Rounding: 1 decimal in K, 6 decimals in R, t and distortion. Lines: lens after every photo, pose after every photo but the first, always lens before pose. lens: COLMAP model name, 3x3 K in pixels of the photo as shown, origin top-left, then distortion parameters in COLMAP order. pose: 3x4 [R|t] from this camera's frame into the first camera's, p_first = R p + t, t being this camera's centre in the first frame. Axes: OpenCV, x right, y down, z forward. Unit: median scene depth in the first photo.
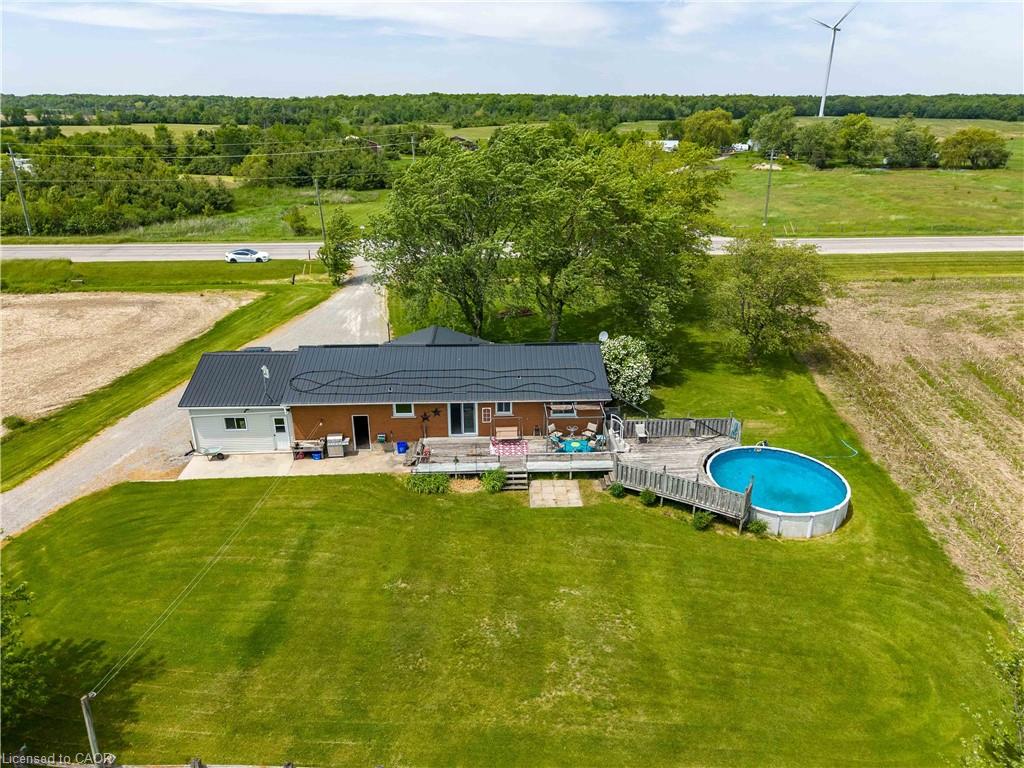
lens RADIAL K [[686.0, 0, 512.9], [0, 686.0, 386.4], [0, 0, 1]] dist [0.017028, -0.015856]
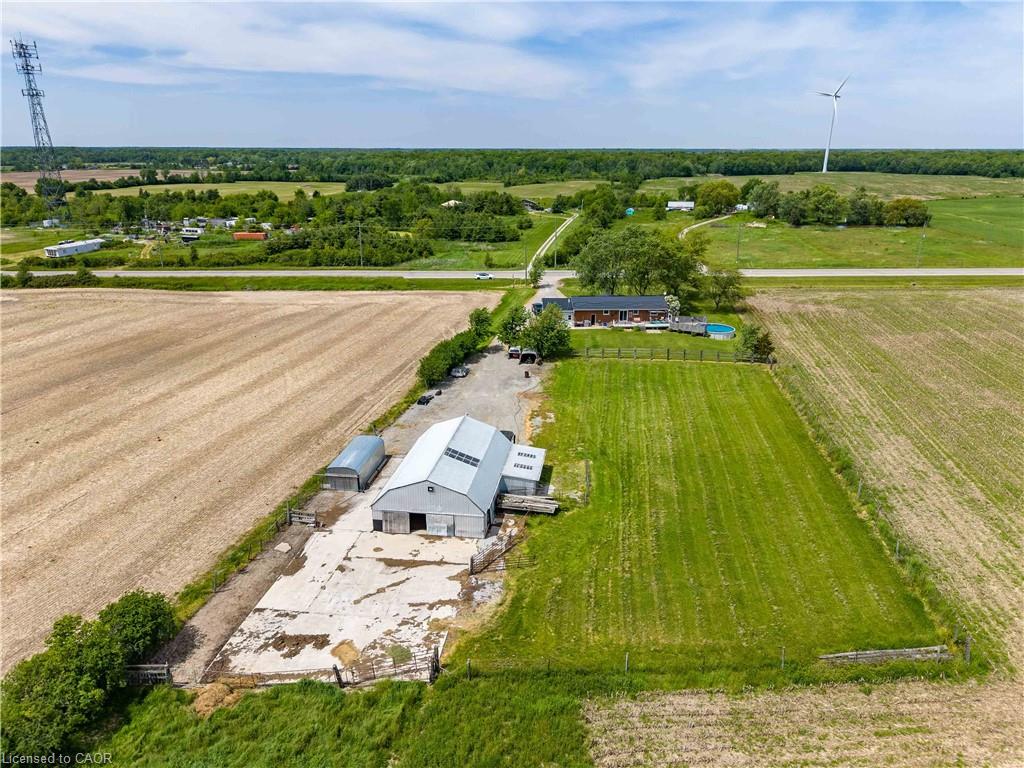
lens RADIAL K [[686.0, 0, 512.9], [0, 686.0, 386.4], [0, 0, 1]] dist [0.017028, -0.015856]
pose [[0.999596, 0.009506, -0.026799, -0.340296], [-0.011112, 0.998112, -0.060406, 0.392624], [0.026174, 0.060680, 0.997814, -1.534392]]
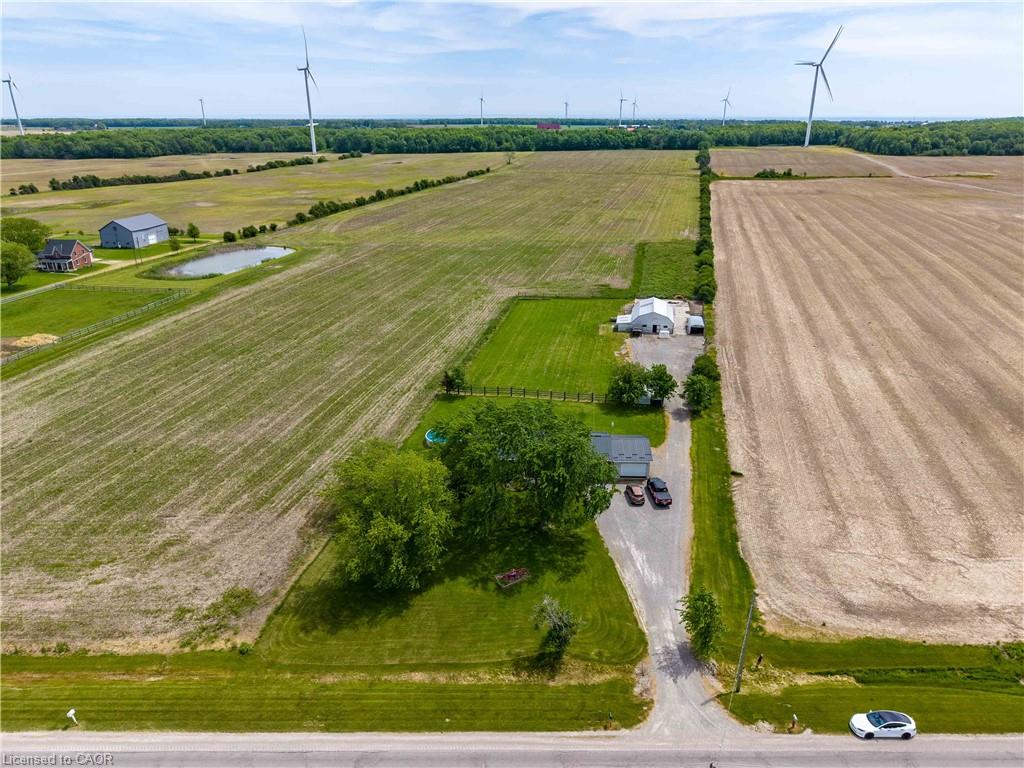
lens RADIAL K [[686.0, 0, 512.9], [0, 686.0, 386.4], [0, 0, 1]] dist [0.017028, -0.015856]
pose [[-0.997775, -0.022905, 0.062614, -0.072185], [0.027138, 0.718290, 0.695214, -1.328175], [-0.060899, 0.695367, -0.716070, 1.840581]]
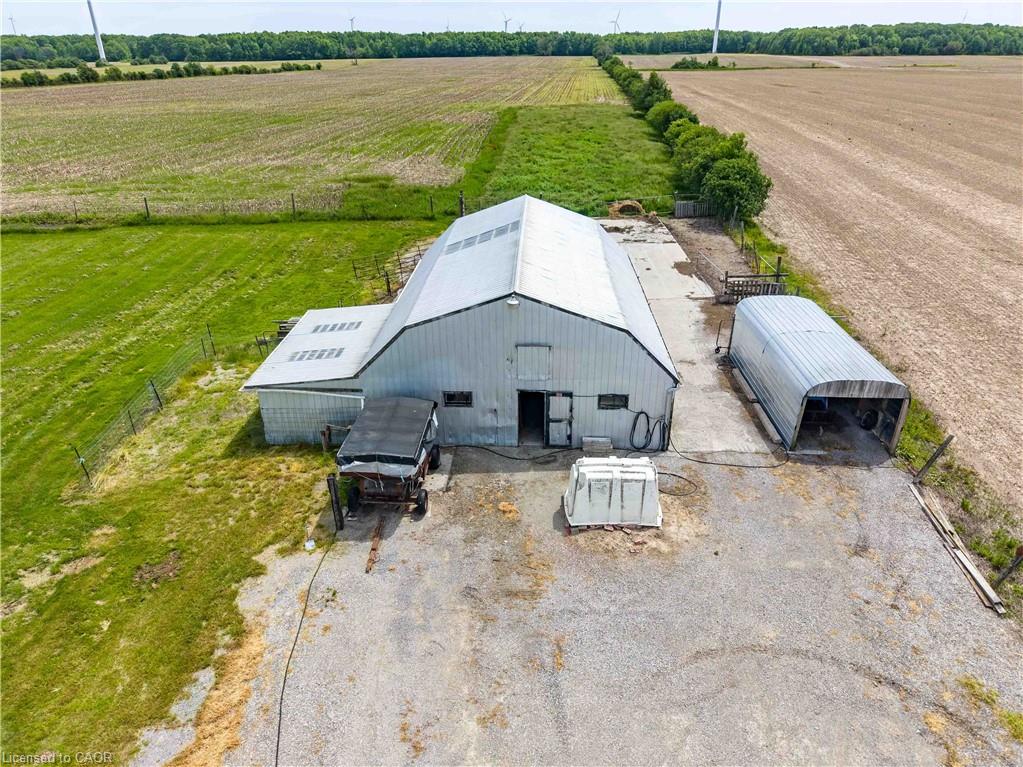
lens RADIAL K [[685.3, 0, 512.4], [0, 685.3, 385.9], [0, 0, 1]] dist [0.017028, -0.015856]
pose [[-0.996558, 0.037804, -0.073778, -0.427229], [-0.030457, 0.660757, 0.749981, 0.156030], [0.077102, 0.749647, -0.657332, -0.107404]]
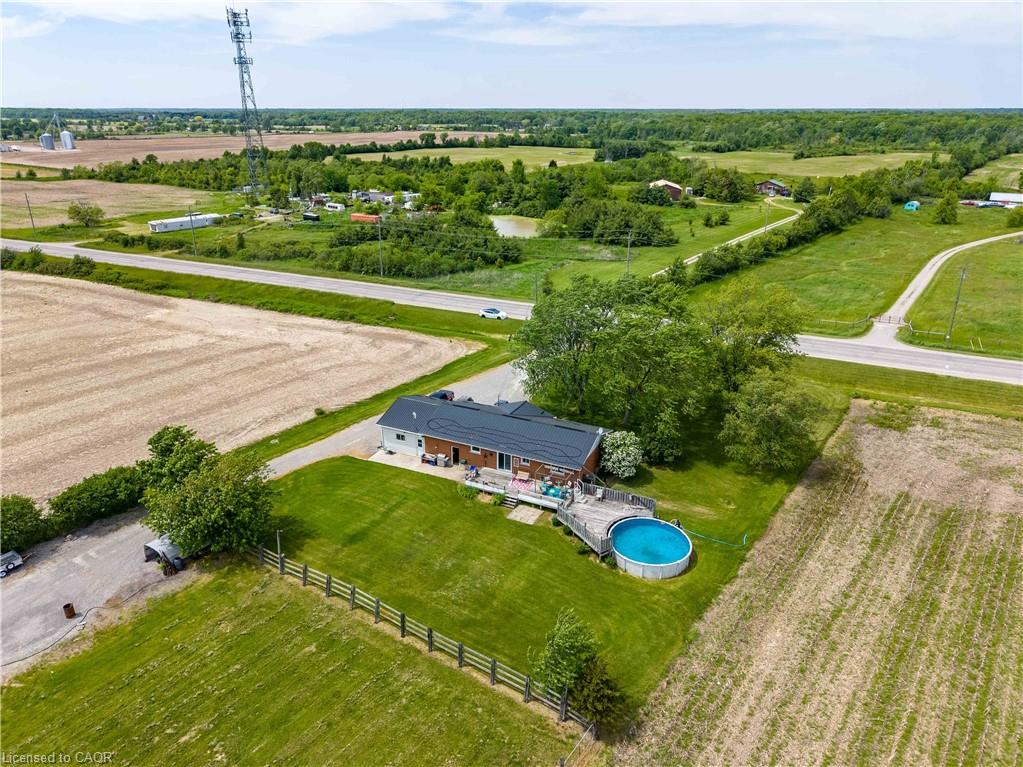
lens RADIAL K [[685.3, 0, 512.4], [0, 685.3, 385.9], [0, 0, 1]] dist [0.017028, -0.015856]
pose [[0.880472, 0.176281, -0.440106, 0.444627], [-0.180898, 0.982987, 0.031823, -0.132764], [0.438228, 0.051595, 0.897382, -0.381376]]
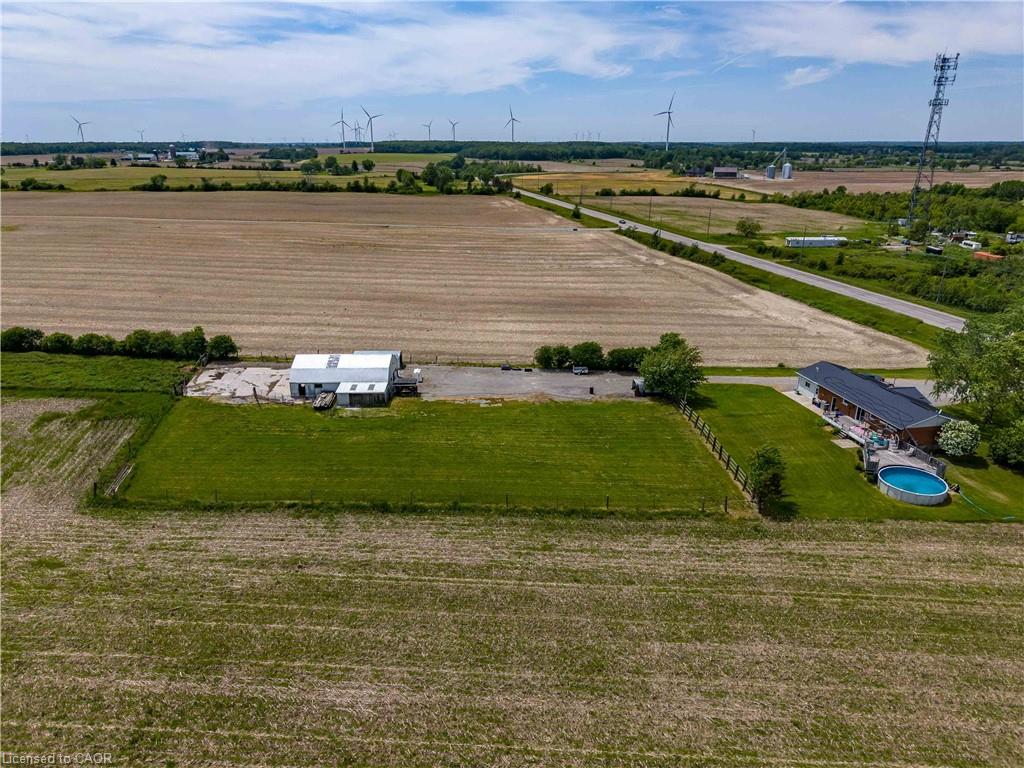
lens RADIAL K [[686.0, 0, 512.9], [0, 686.0, 386.4], [0, 0, 1]] dist [0.017028, -0.015856]
pose [[0.142286, 0.329708, -0.933299, 1.277852], [-0.378865, 0.889230, 0.256380, -0.127647], [0.914448, 0.317115, 0.251440, -0.489115]]
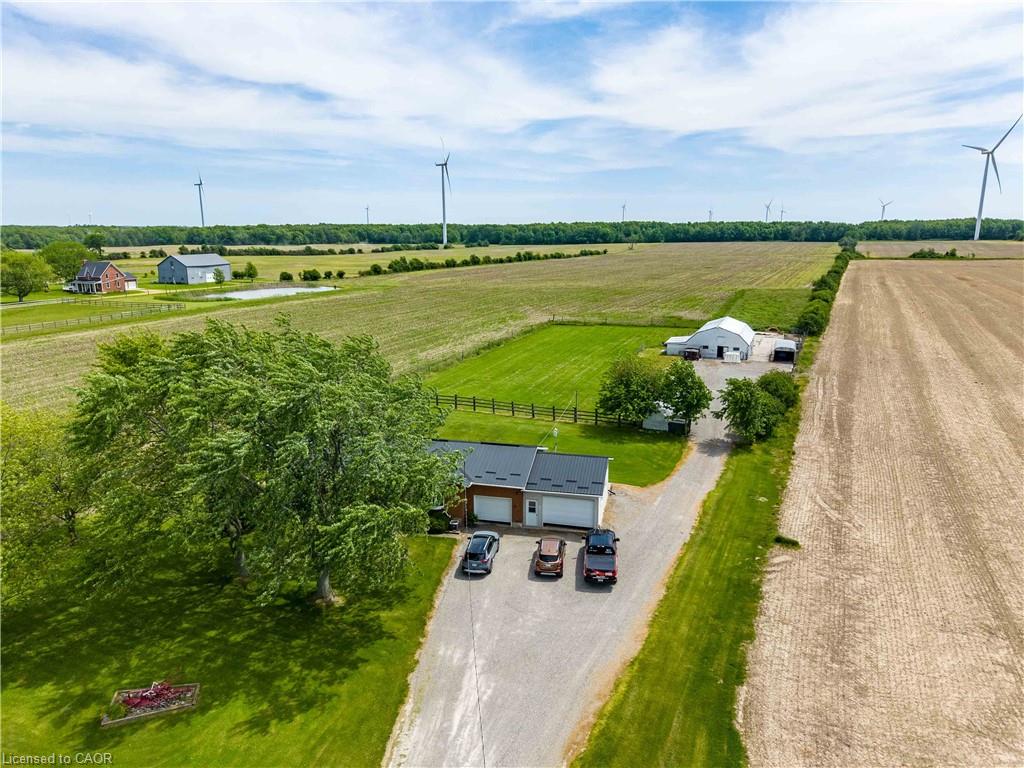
lens RADIAL K [[686.0, 0, 512.9], [0, 686.0, 386.4], [0, 0, 1]] dist [0.017028, -0.015856]
pose [[-0.963322, -0.060825, 0.261366, -0.414160], [0.102437, 0.816869, 0.567655, -0.625928], [-0.248029, 0.573608, -0.780677, 1.356475]]
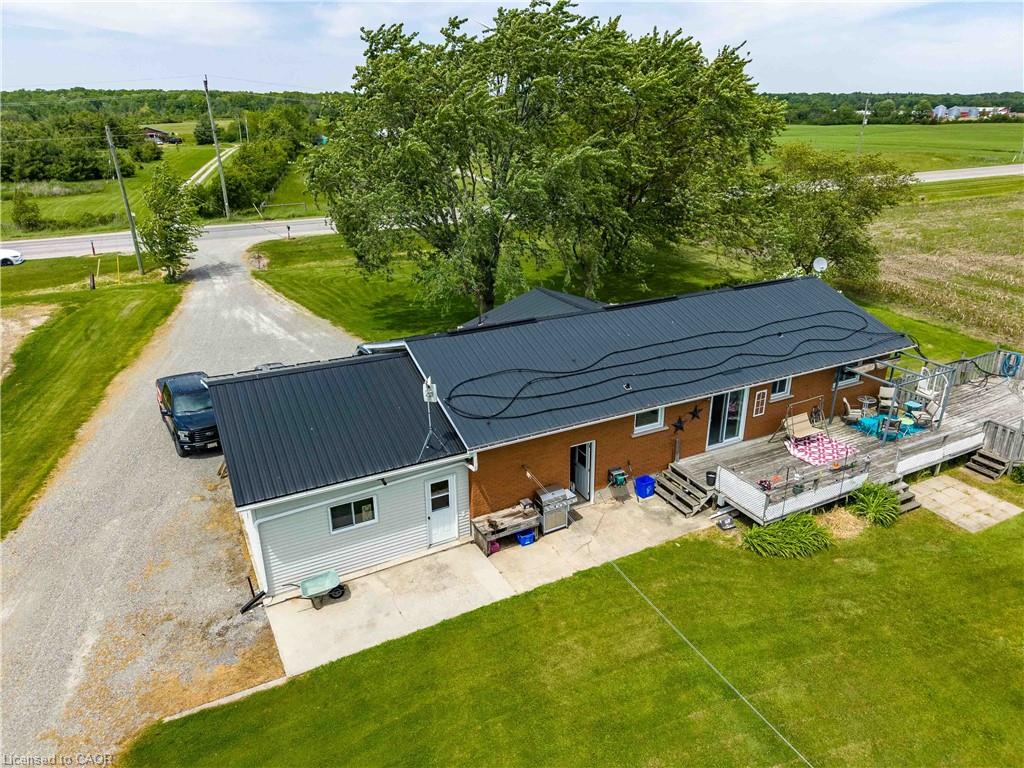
lens RADIAL K [[686.0, 0, 512.9], [0, 686.0, 386.4], [0, 0, 1]] dist [0.017028, -0.015856]
pose [[0.905191, -0.164028, 0.392077, -0.305235], [0.165696, 0.985725, 0.029840, -0.017614], [-0.391375, 0.037955, 0.919448, 0.338602]]
